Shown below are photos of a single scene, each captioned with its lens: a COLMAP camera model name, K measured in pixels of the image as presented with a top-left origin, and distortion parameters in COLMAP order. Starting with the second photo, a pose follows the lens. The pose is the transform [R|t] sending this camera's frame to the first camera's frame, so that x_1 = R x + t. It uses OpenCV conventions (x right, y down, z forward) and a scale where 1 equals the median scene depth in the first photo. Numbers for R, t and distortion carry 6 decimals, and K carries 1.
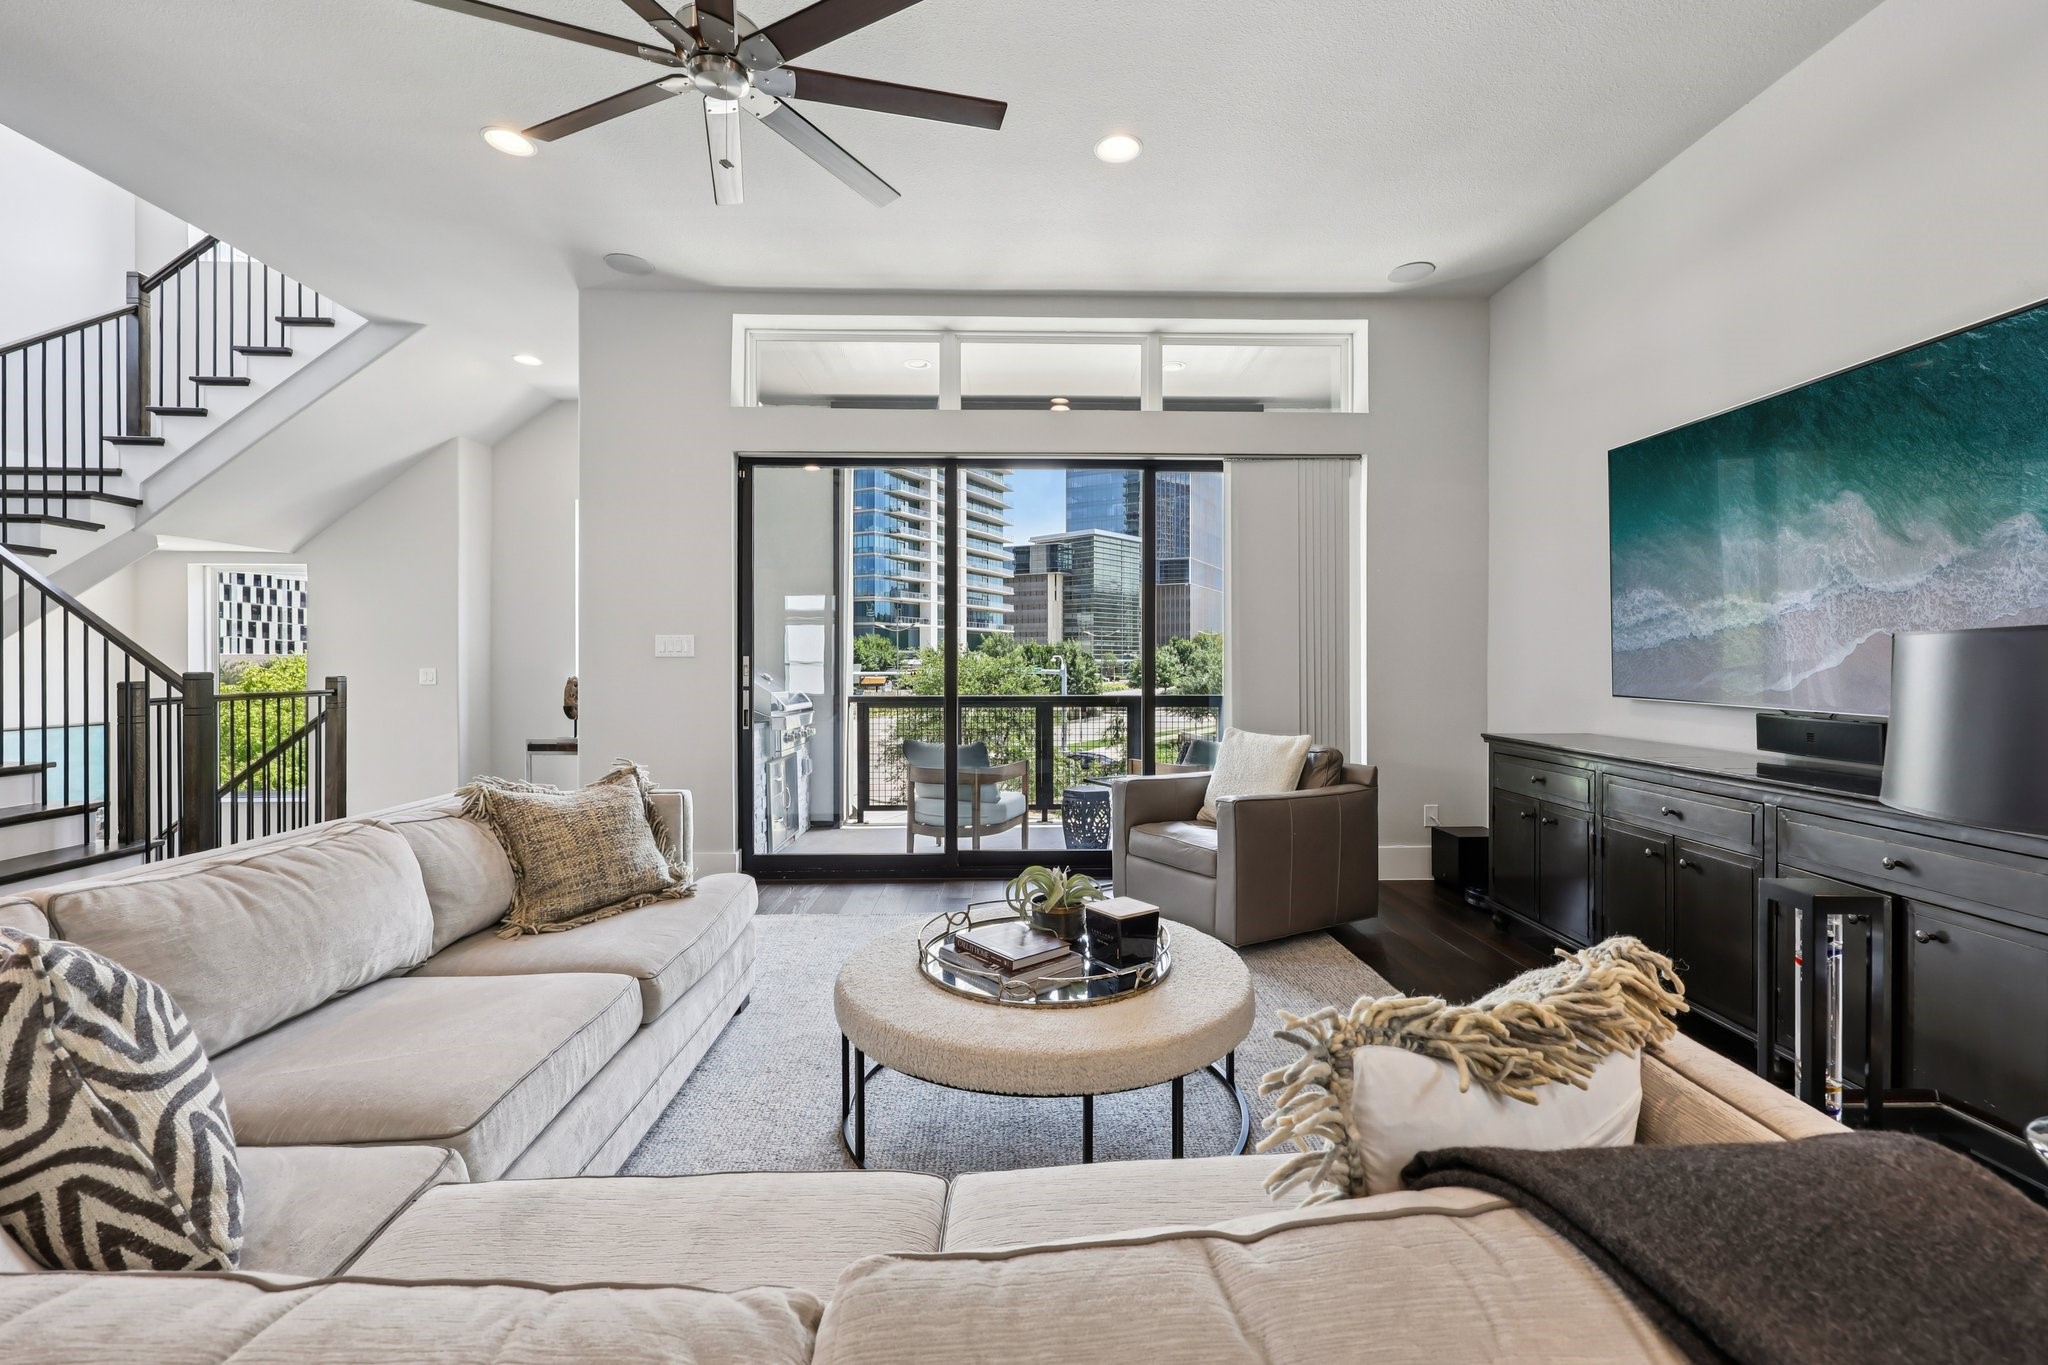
lens RADIAL K [[858.8, 0, 1030.9], [0, 858.8, 671.7], [0, 0, 1]] dist [-0.000724, 0.002176]
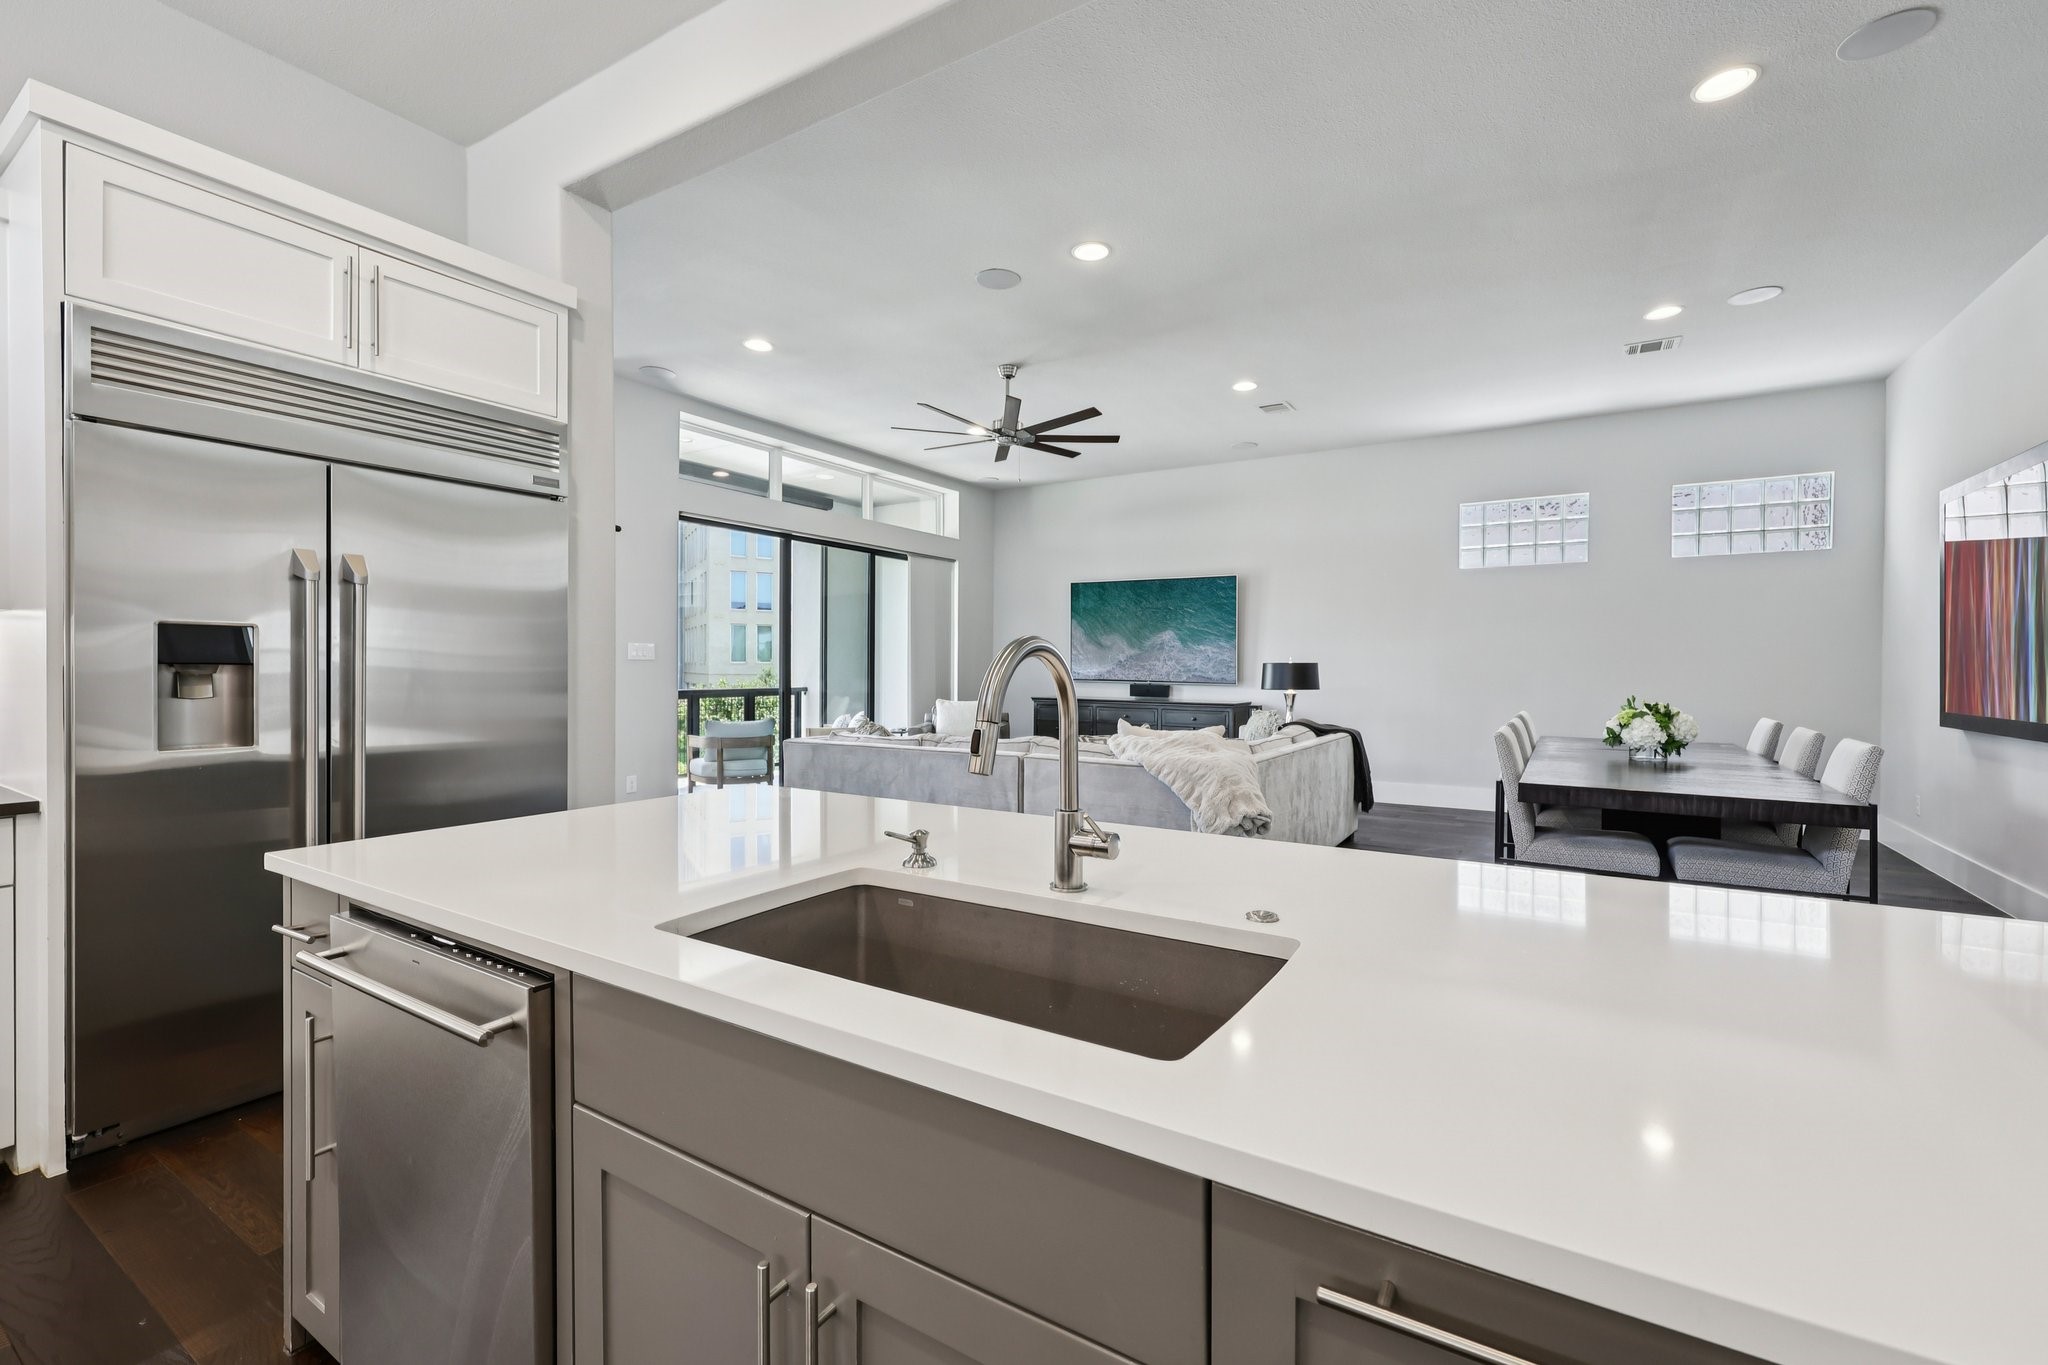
lens RADIAL K [[858.8, 0, 1015.4], [0, 858.8, 676.2], [0, 0, 1]] dist [-0.000724, 0.002176]
pose [[0.552253, -0.007739, 0.833640, -1.111446], [0.003184, 0.999969, 0.007174, -0.000190], [-0.833670, -0.001307, 0.552261, -0.197874]]
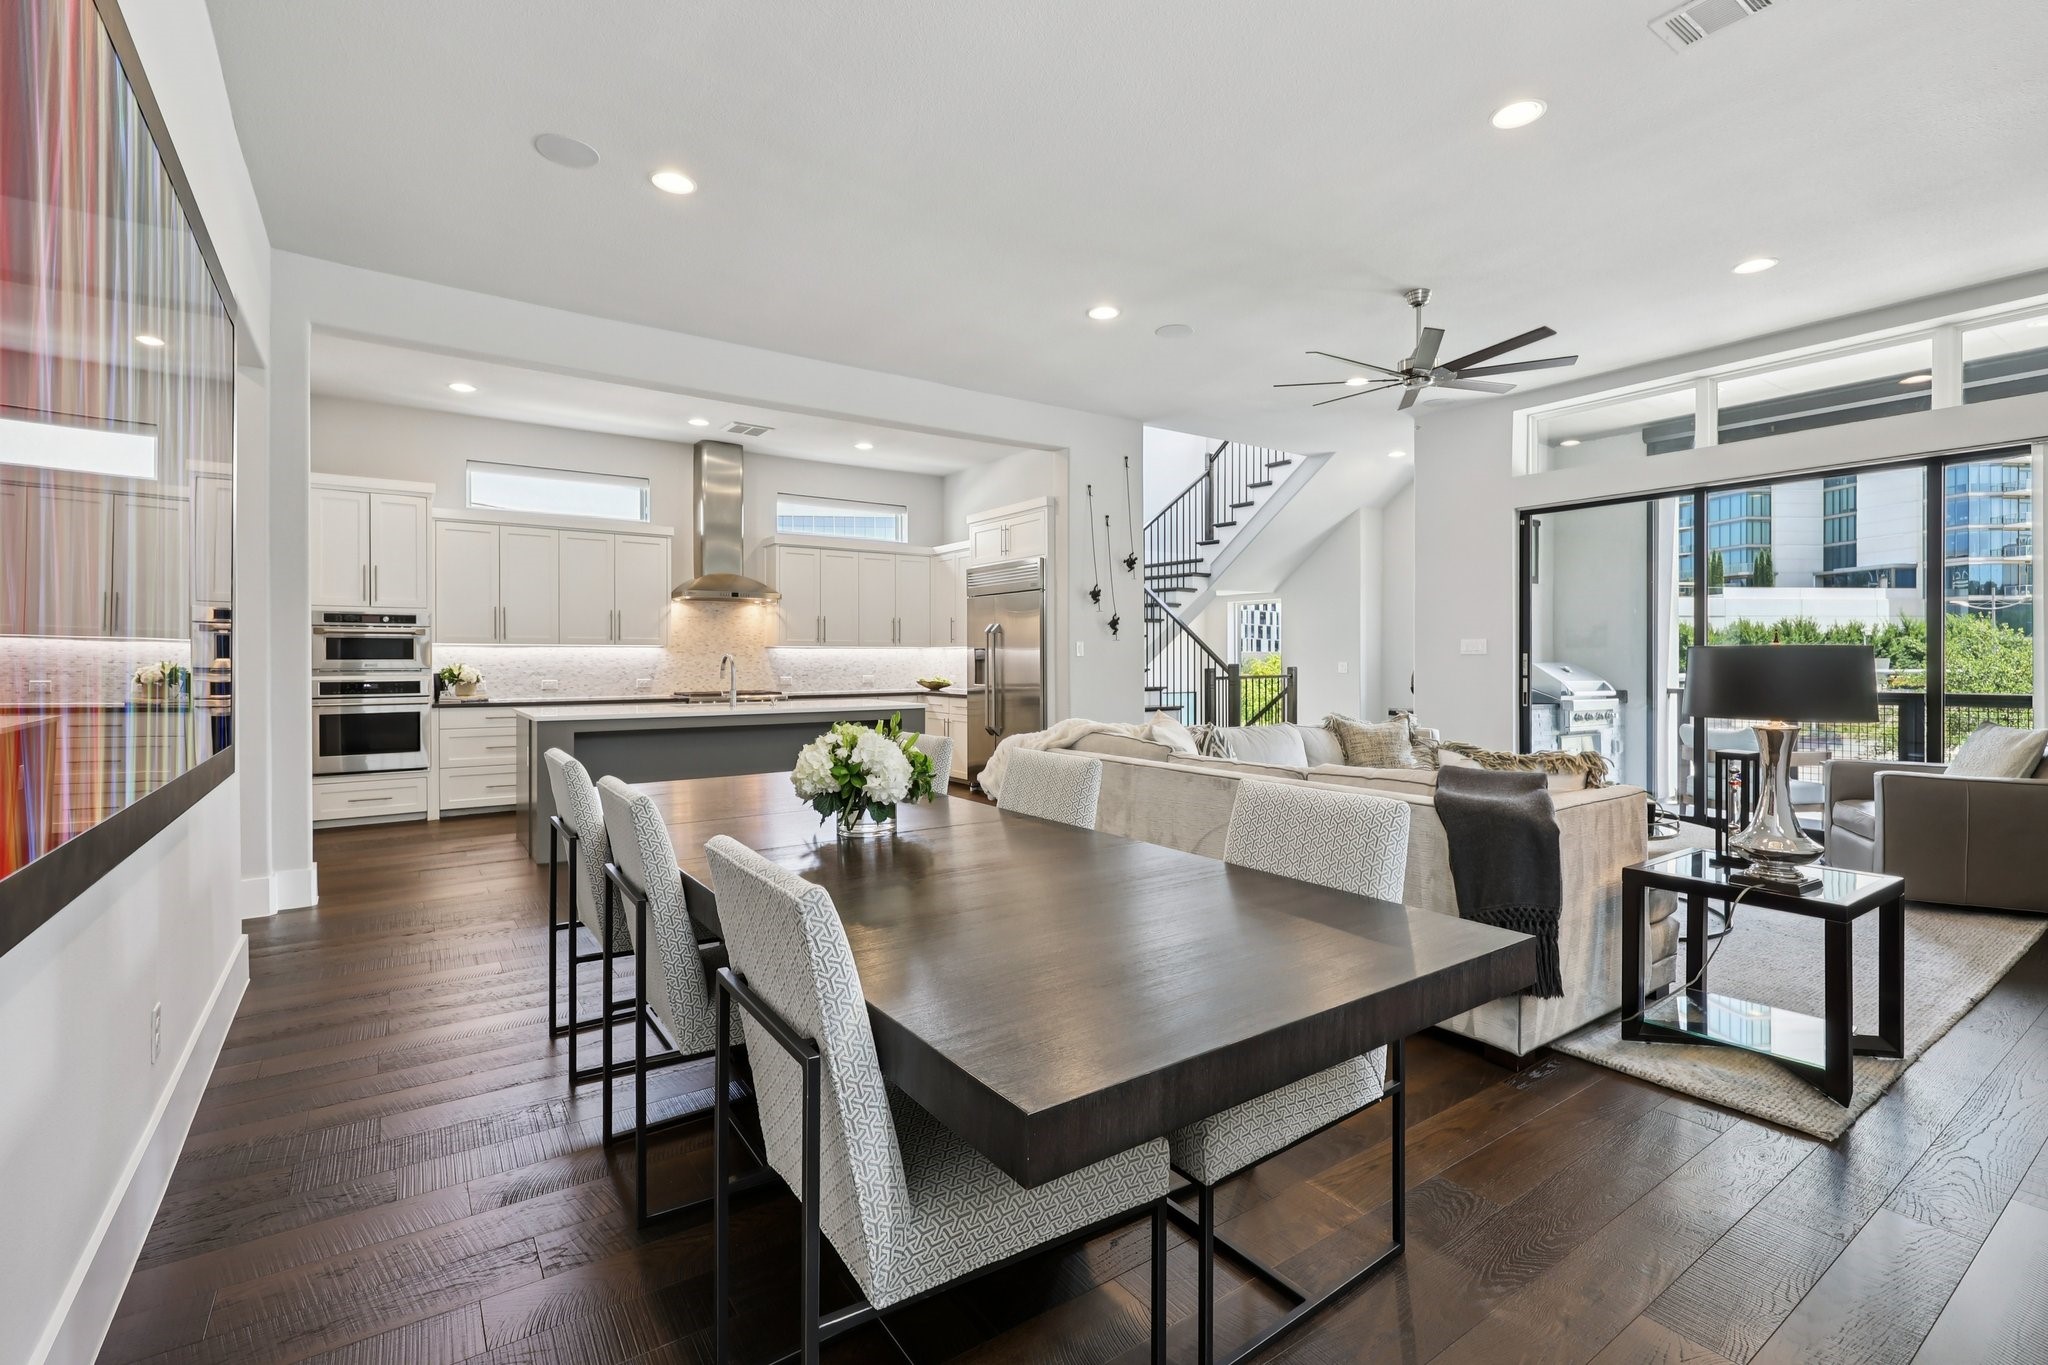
lens RADIAL K [[946.0, 0, 1025.3], [0, 946.0, 651.2], [0, 0, 1]] dist [0.008462, -0.000535]
pose [[0.557211, -0.010091, -0.830310, 0.467121], [-0.005024, 0.999867, -0.015523, 0.006083], [0.830356, 0.012822, 0.557086, -0.497803]]
